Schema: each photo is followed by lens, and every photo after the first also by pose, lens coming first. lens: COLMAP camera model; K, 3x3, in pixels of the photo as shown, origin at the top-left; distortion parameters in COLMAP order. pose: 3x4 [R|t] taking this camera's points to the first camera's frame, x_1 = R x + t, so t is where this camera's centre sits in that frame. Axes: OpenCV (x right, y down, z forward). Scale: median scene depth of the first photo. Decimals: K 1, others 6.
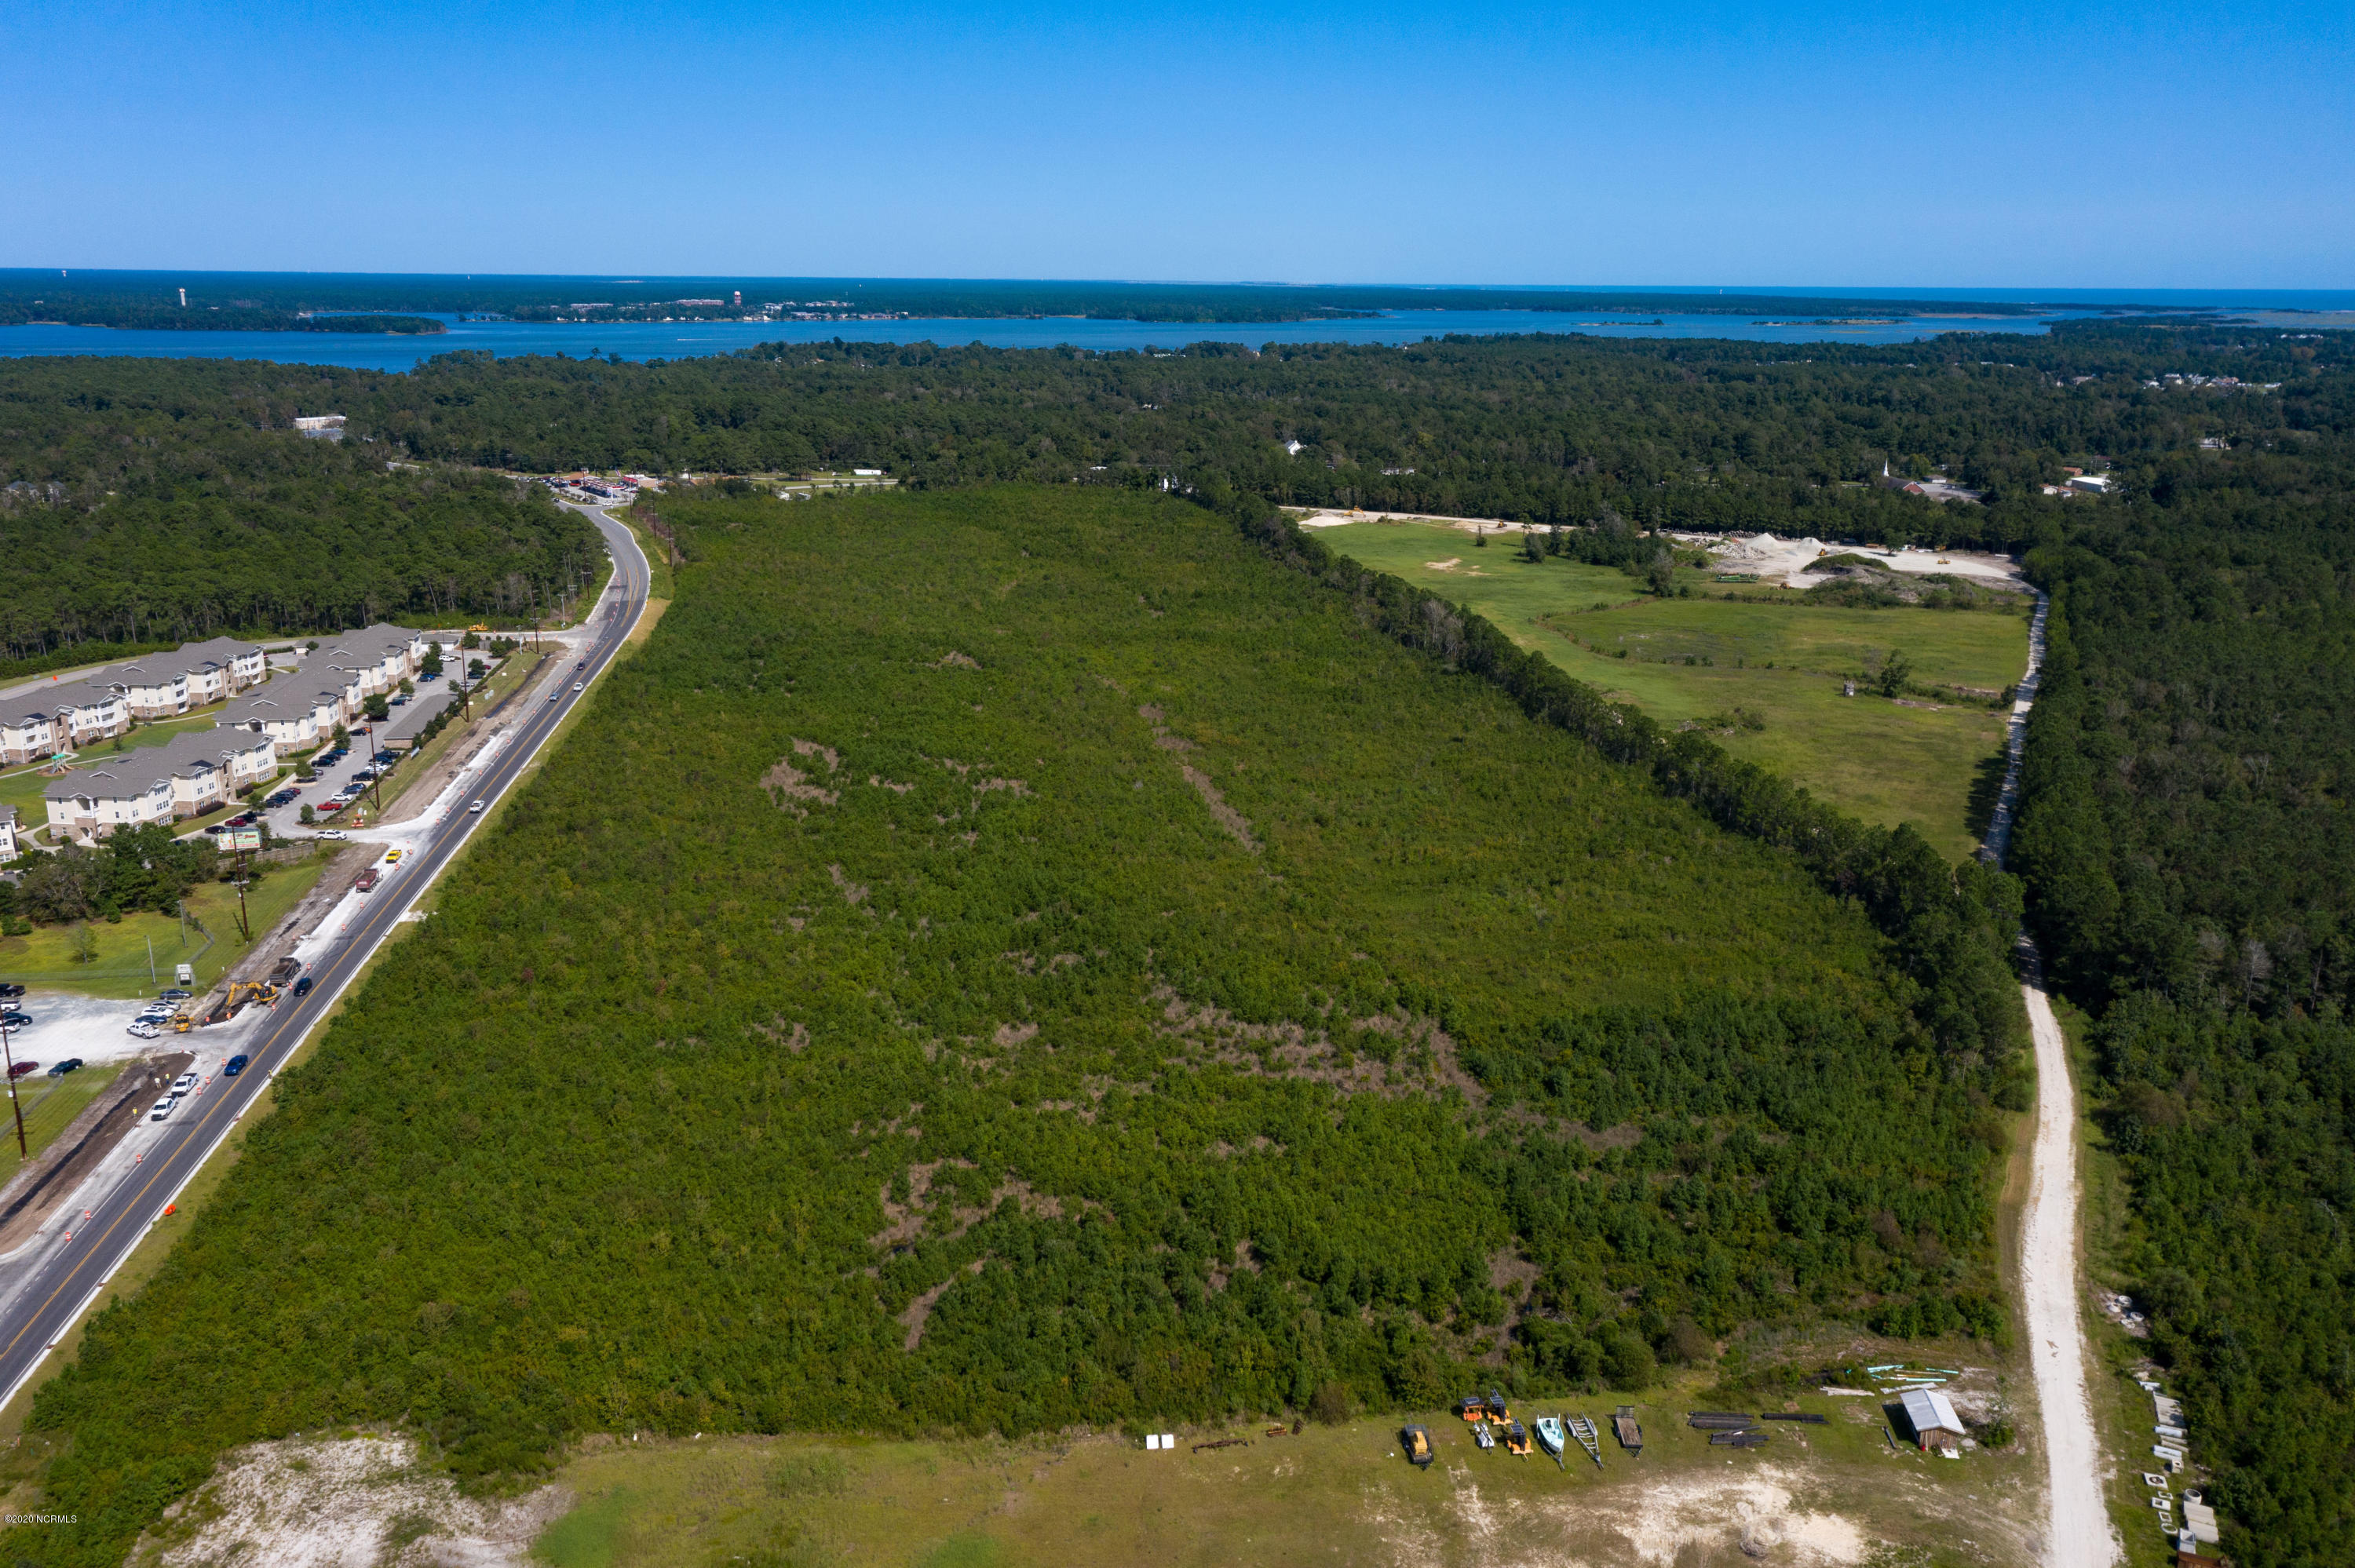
lens RADIAL K [[1889.5, 0, 1164.6], [0, 1889.5, 790.9], [0, 0, 1]] dist [0.007191, 0.012807]
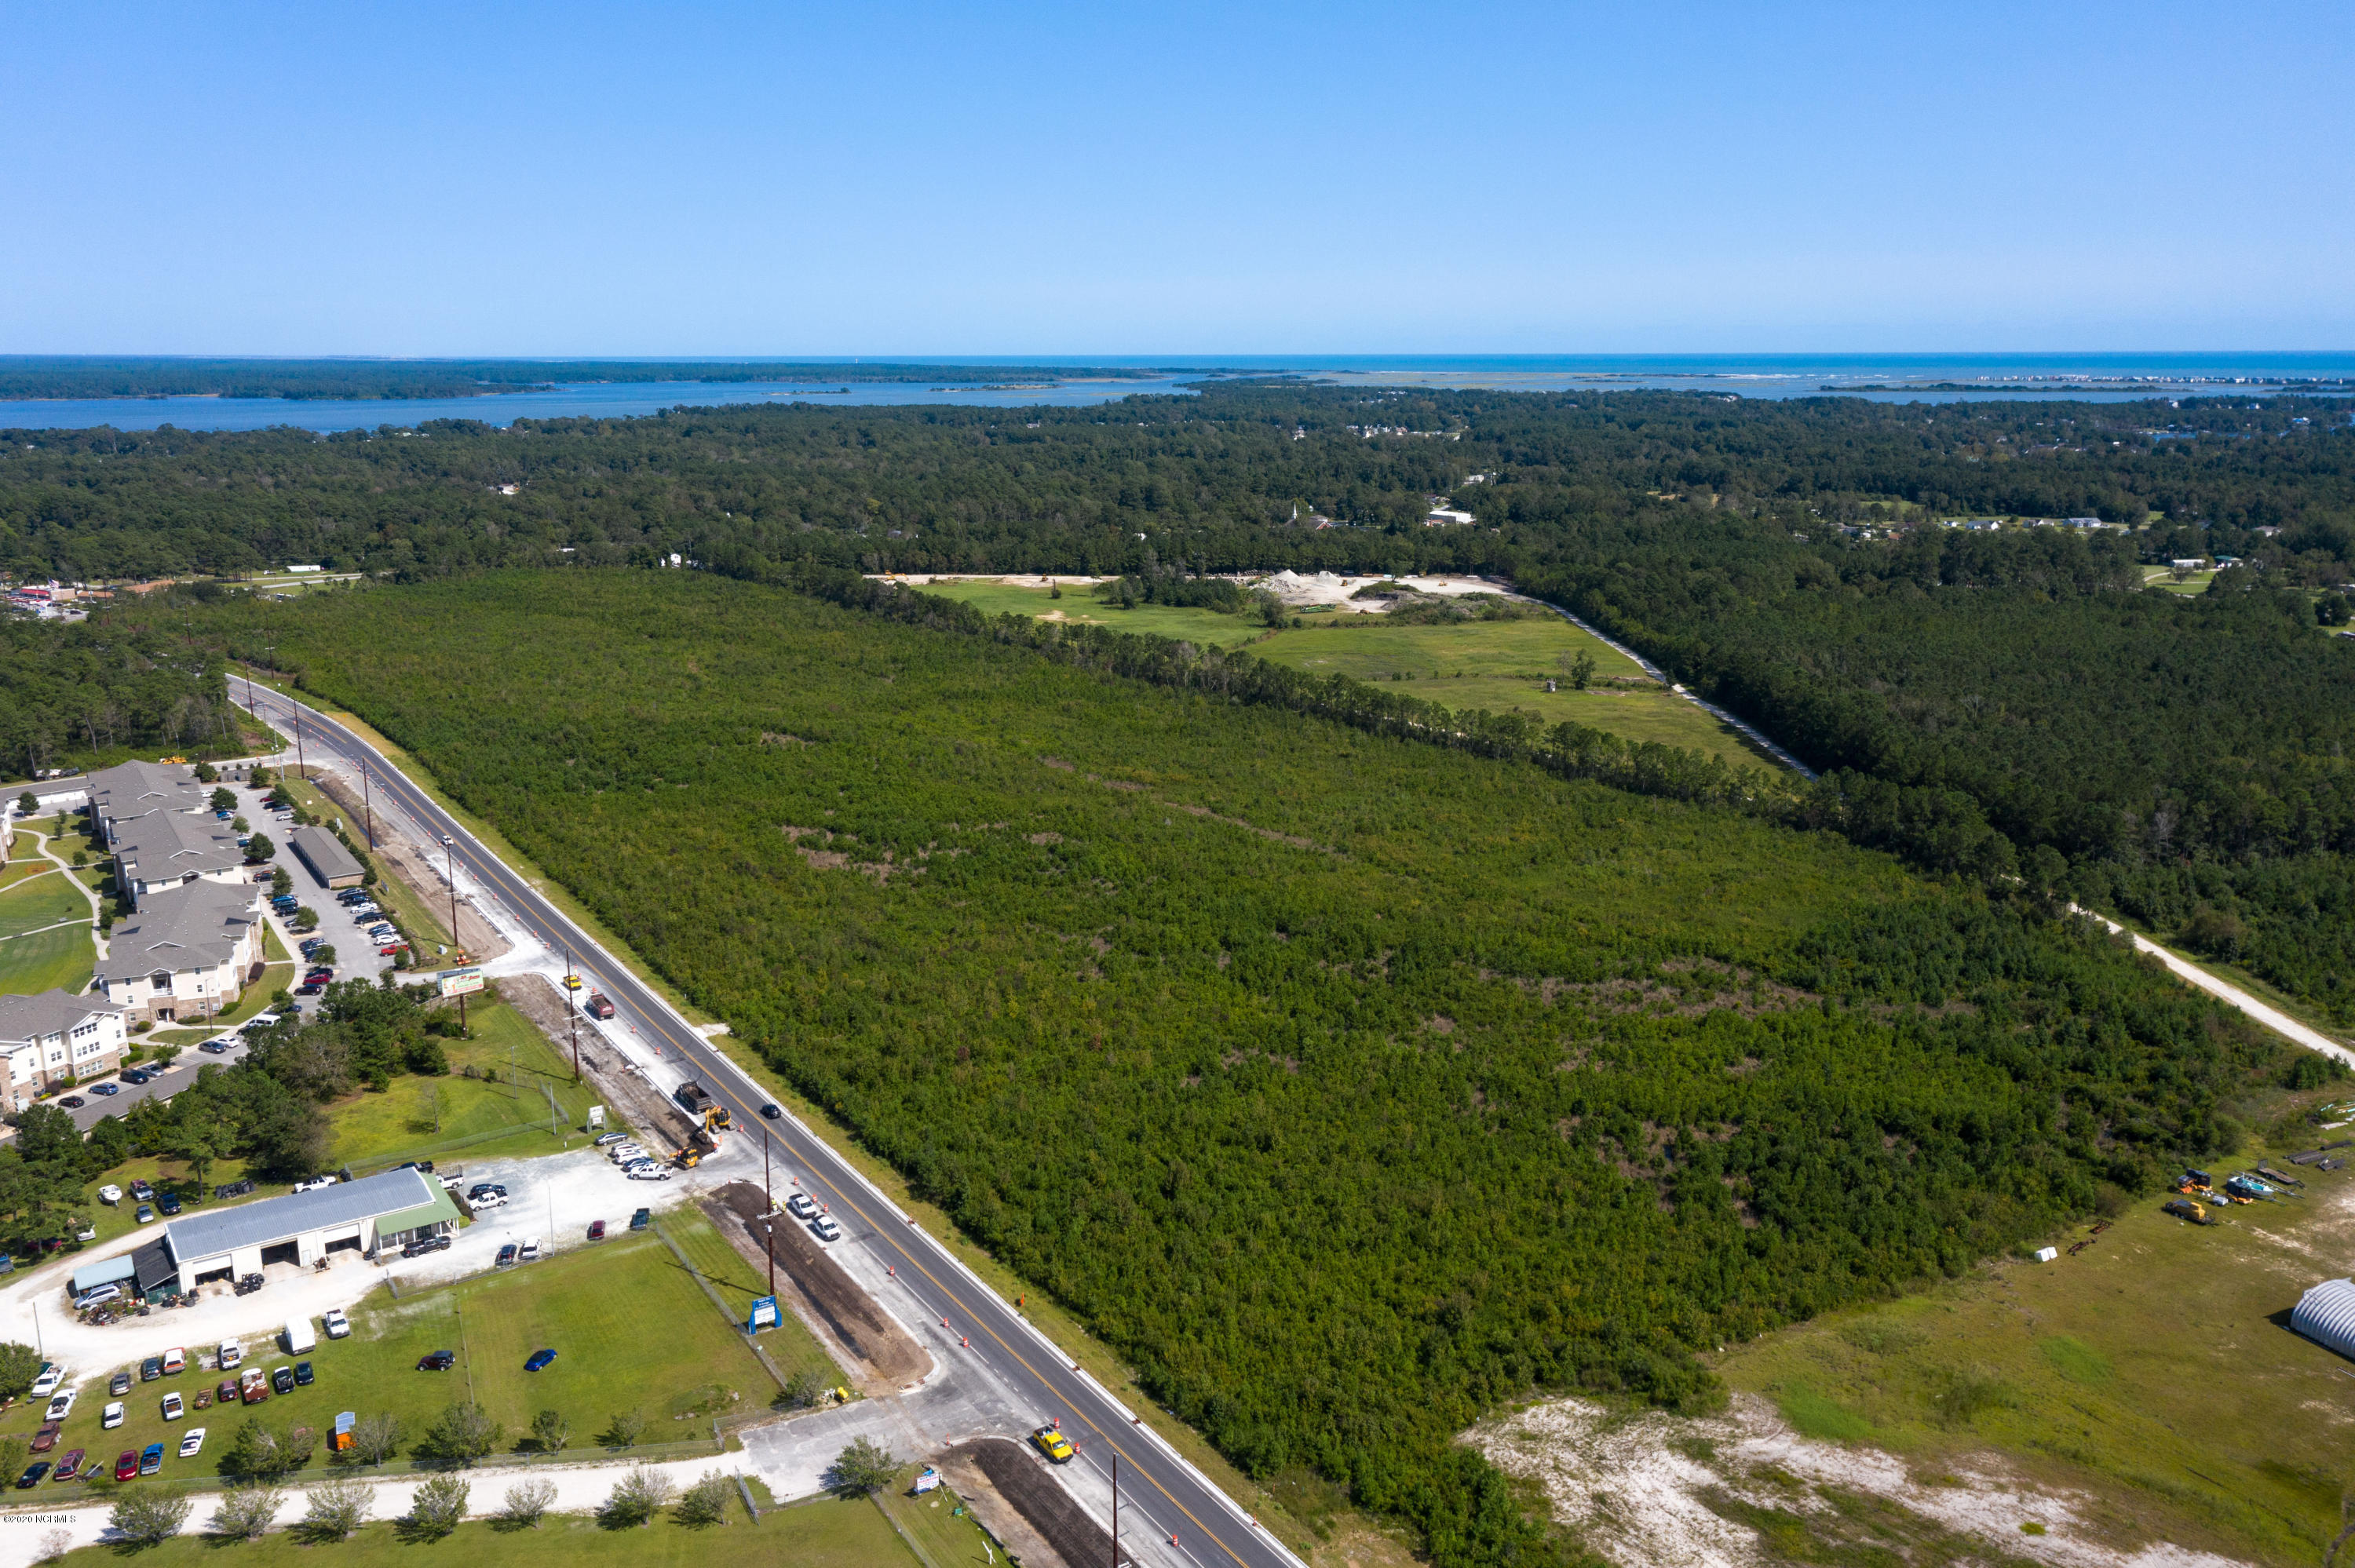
lens RADIAL K [[1889.5, 0, 1166.5], [0, 1889.5, 772.5], [0, 0, 1]] dist [0.007191, 0.012807]
pose [[0.896265, -0.106914, 0.430439, -0.247575], [0.125893, 0.991919, -0.015759, -0.007461], [-0.425276, 0.068314, 0.902482, 0.018625]]
